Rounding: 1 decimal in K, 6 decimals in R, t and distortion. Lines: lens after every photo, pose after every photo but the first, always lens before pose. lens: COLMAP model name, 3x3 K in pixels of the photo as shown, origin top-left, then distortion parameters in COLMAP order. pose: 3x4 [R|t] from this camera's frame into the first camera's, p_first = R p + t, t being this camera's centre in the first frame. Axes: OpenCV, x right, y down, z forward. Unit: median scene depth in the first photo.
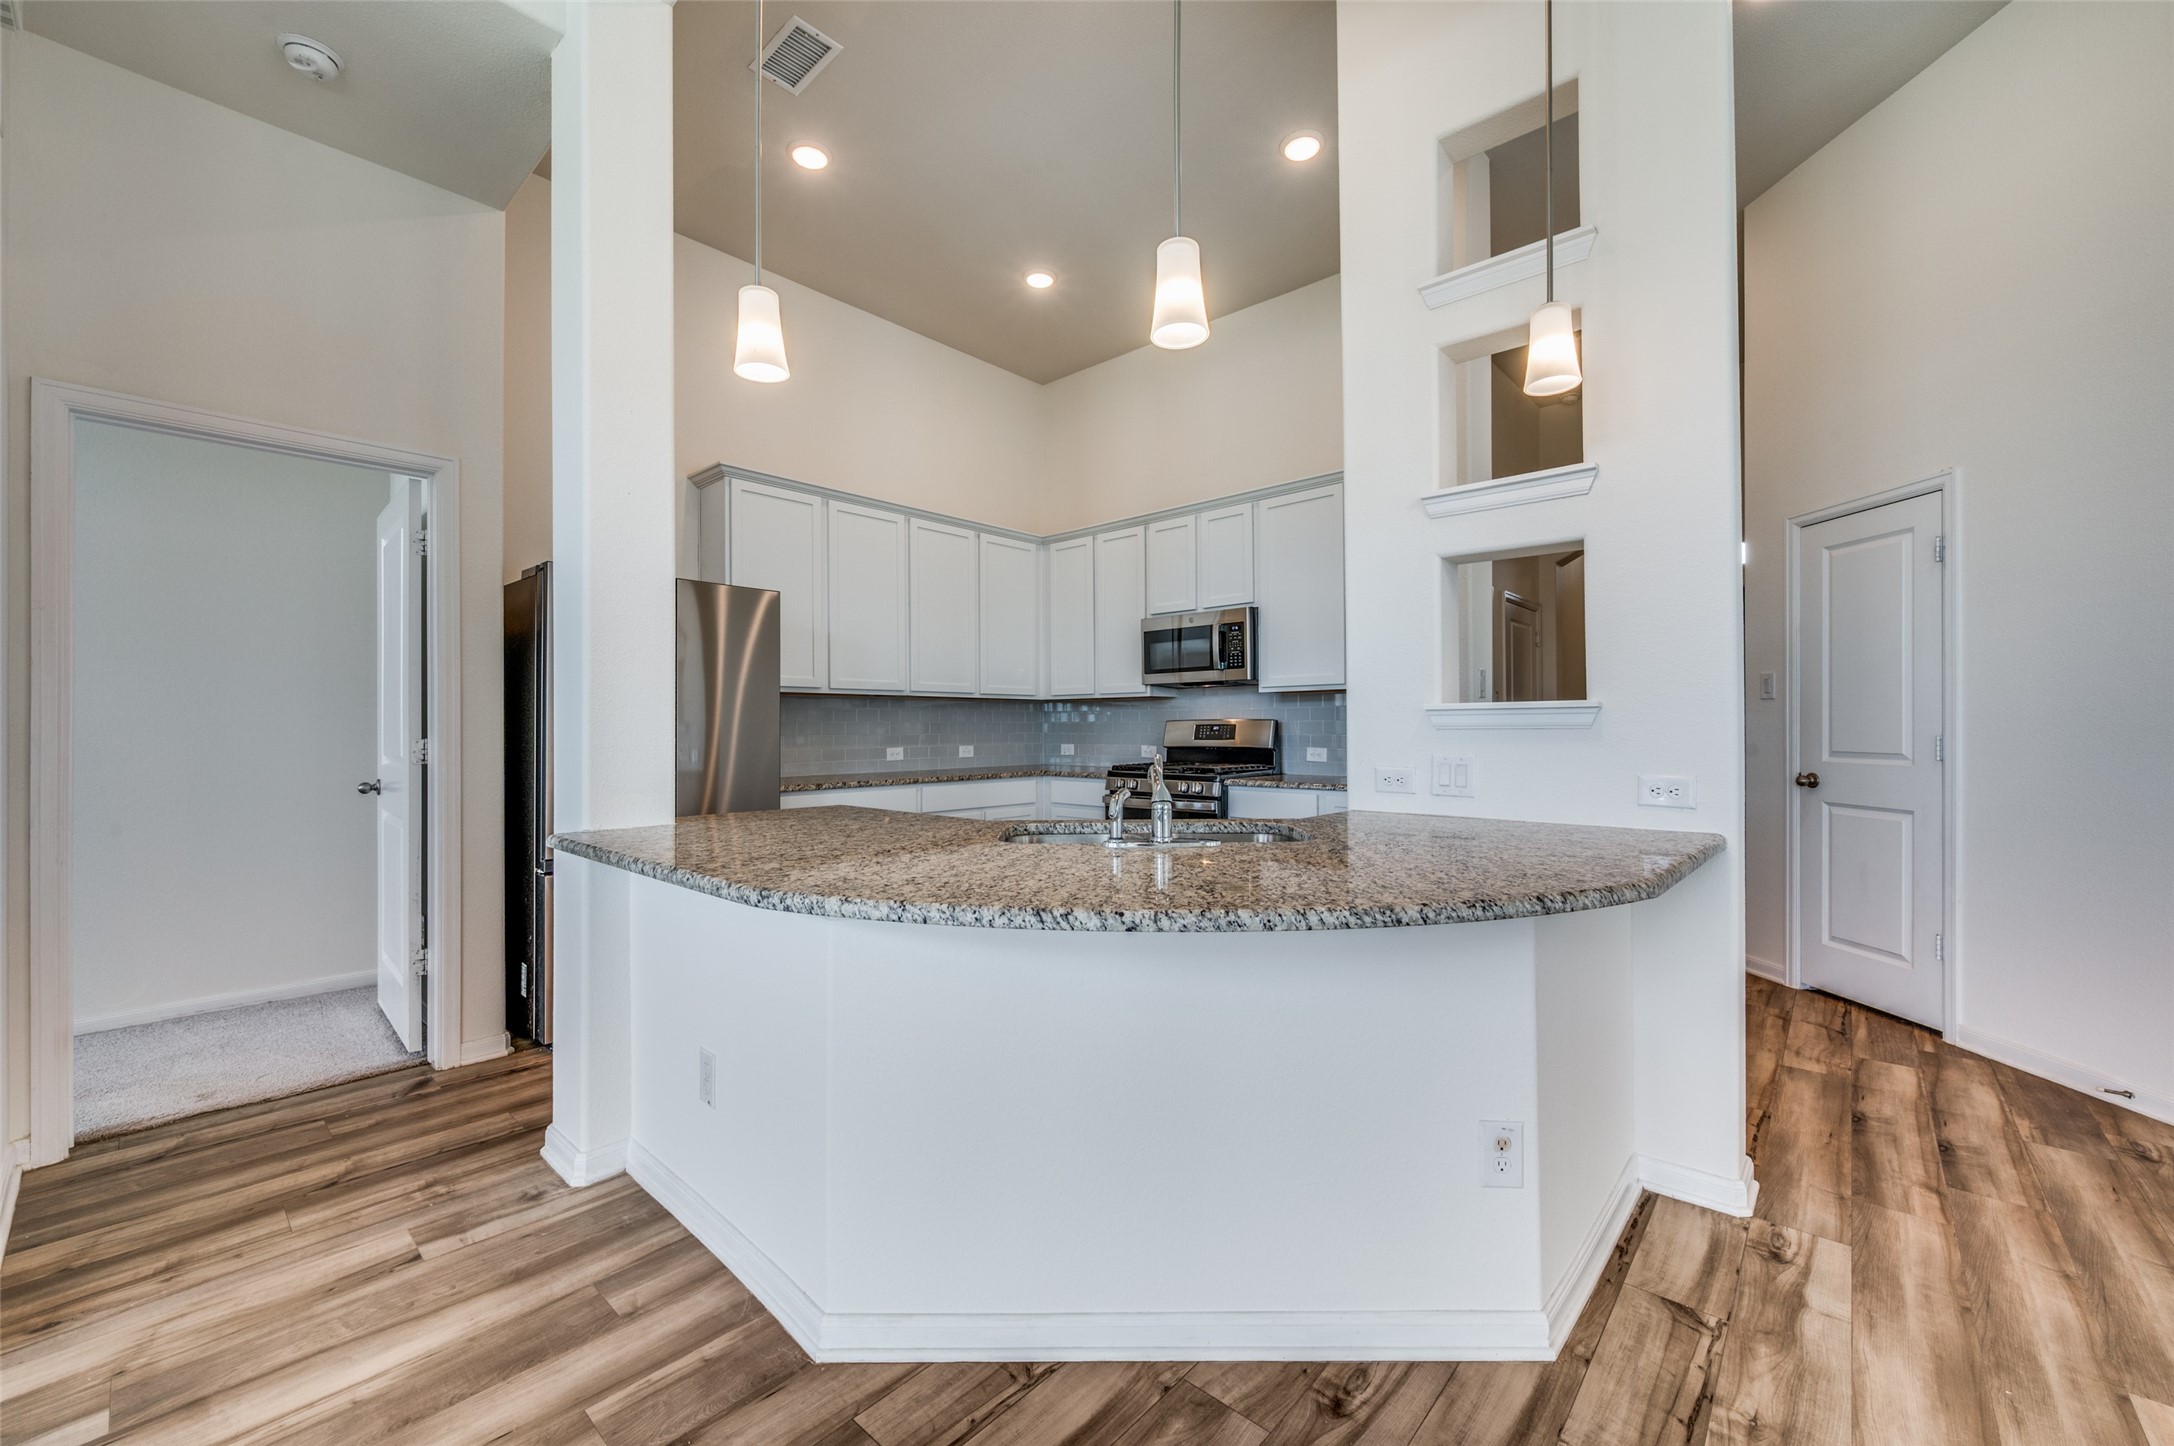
lens RADIAL K [[868.5, 0, 1096.0], [0, 868.5, 726.4], [0, 0, 1]] dist [0.001297, 0.000413]
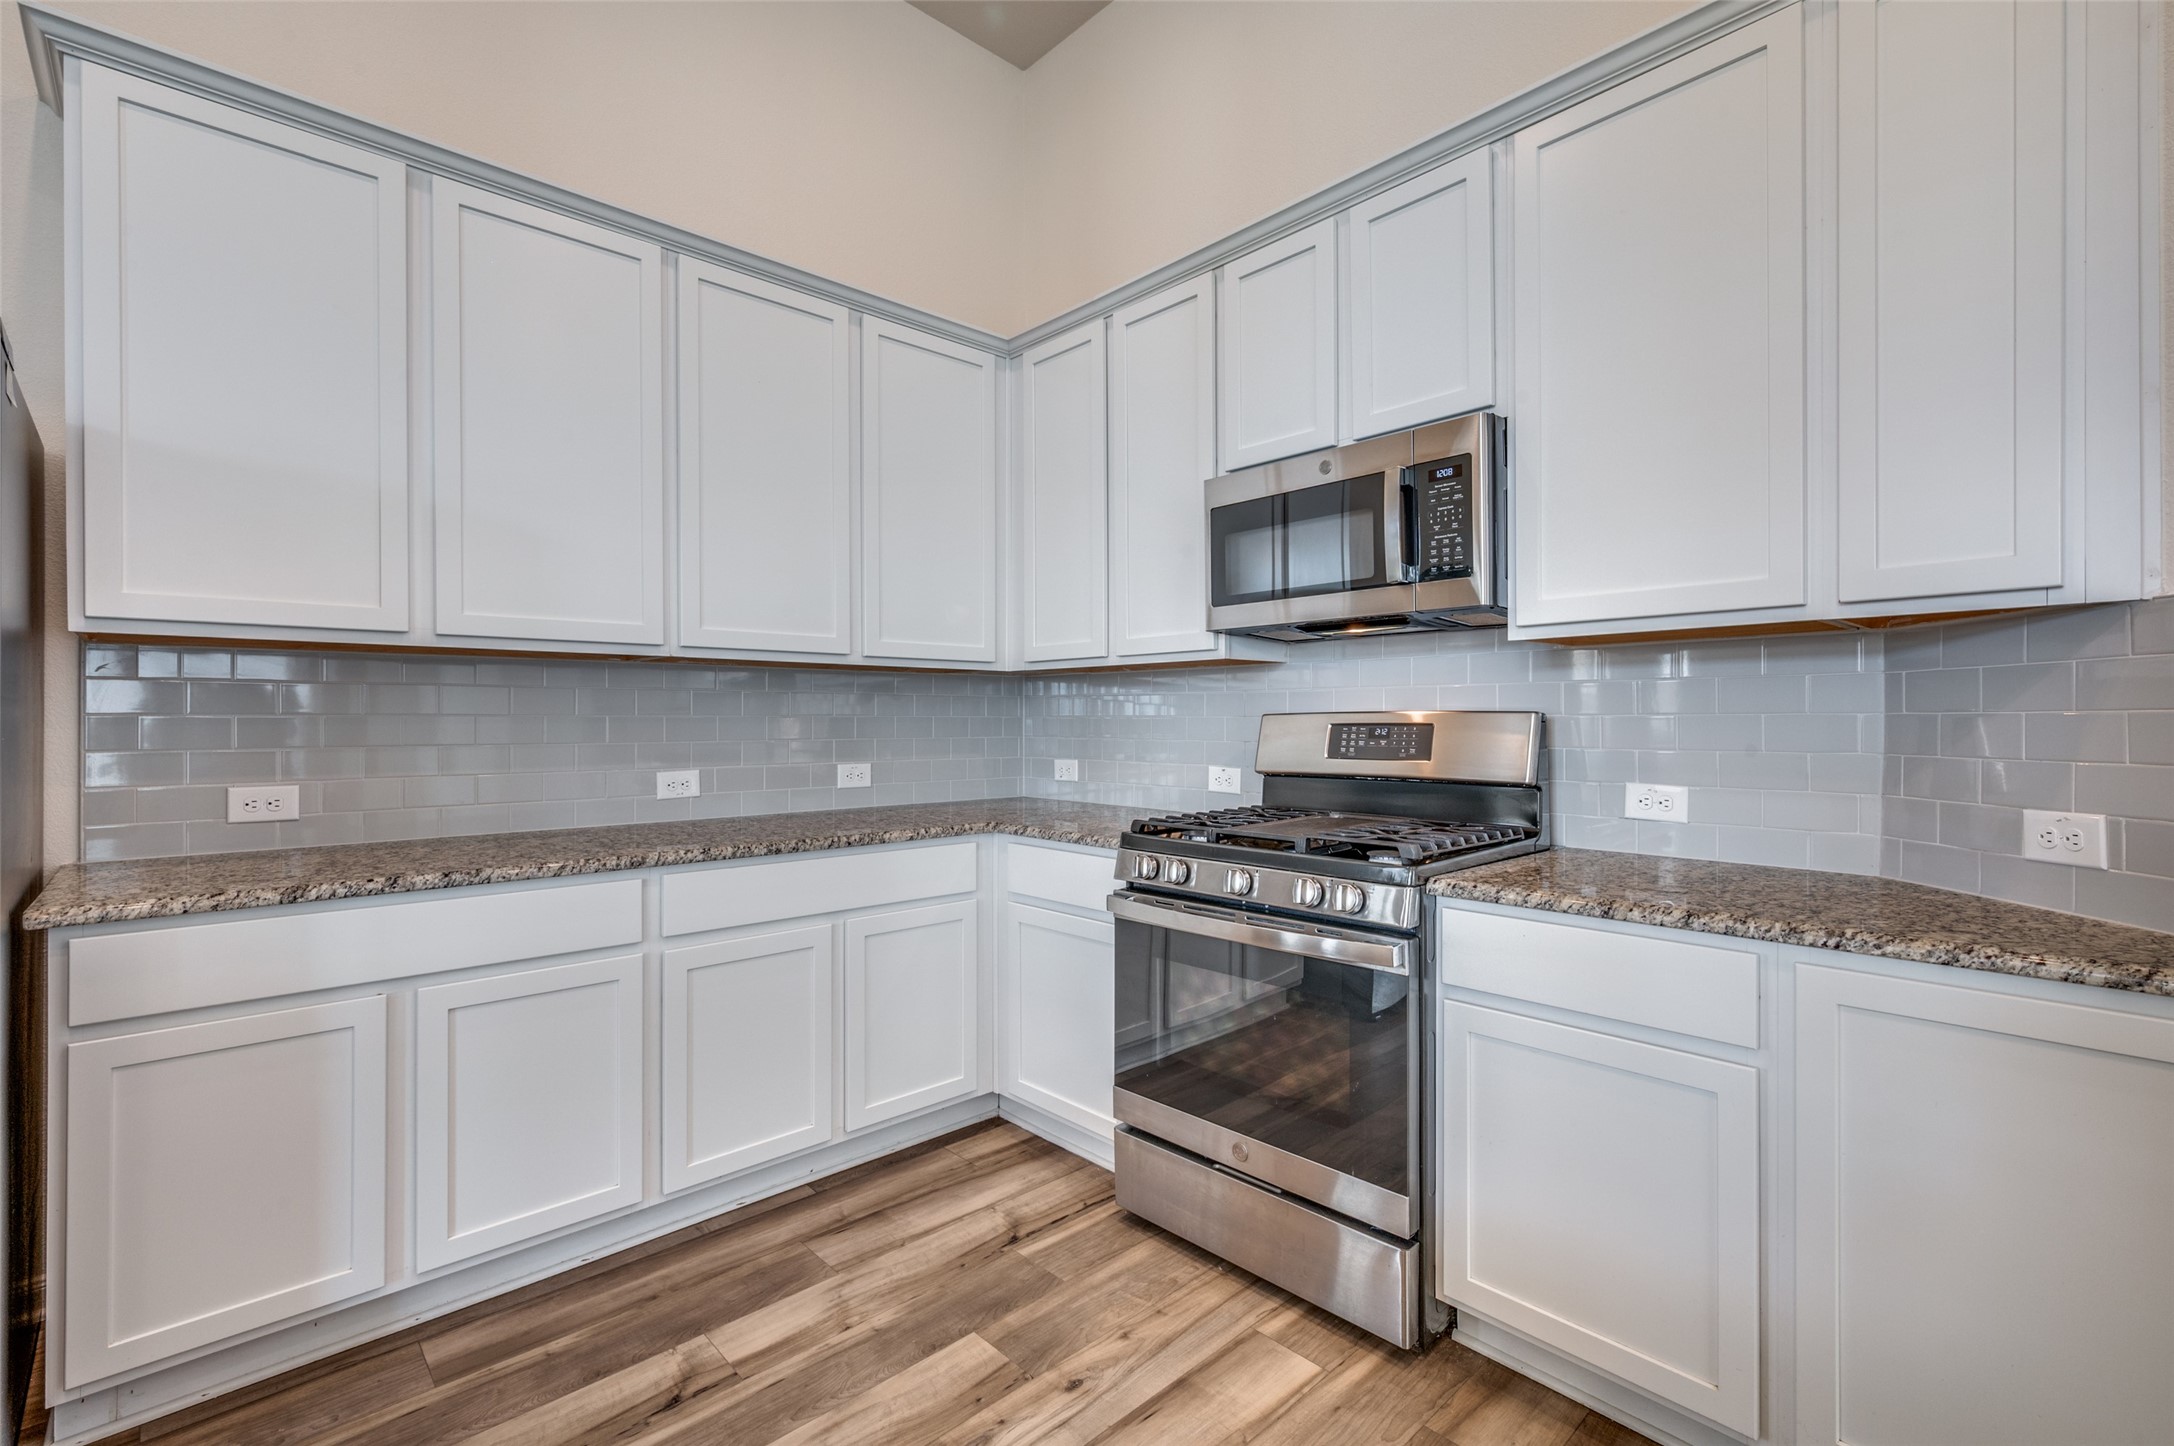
lens RADIAL K [[939.6, 0, 1087.0], [0, 939.6, 723.0], [0, 0, 1]] dist [-0.000305, 0.000058]
pose [[0.994788, 0.002532, -0.101931, 0.042918], [-0.002151, 0.999990, 0.003850, -0.003915], [0.101940, -0.003610, 0.994784, 0.541098]]
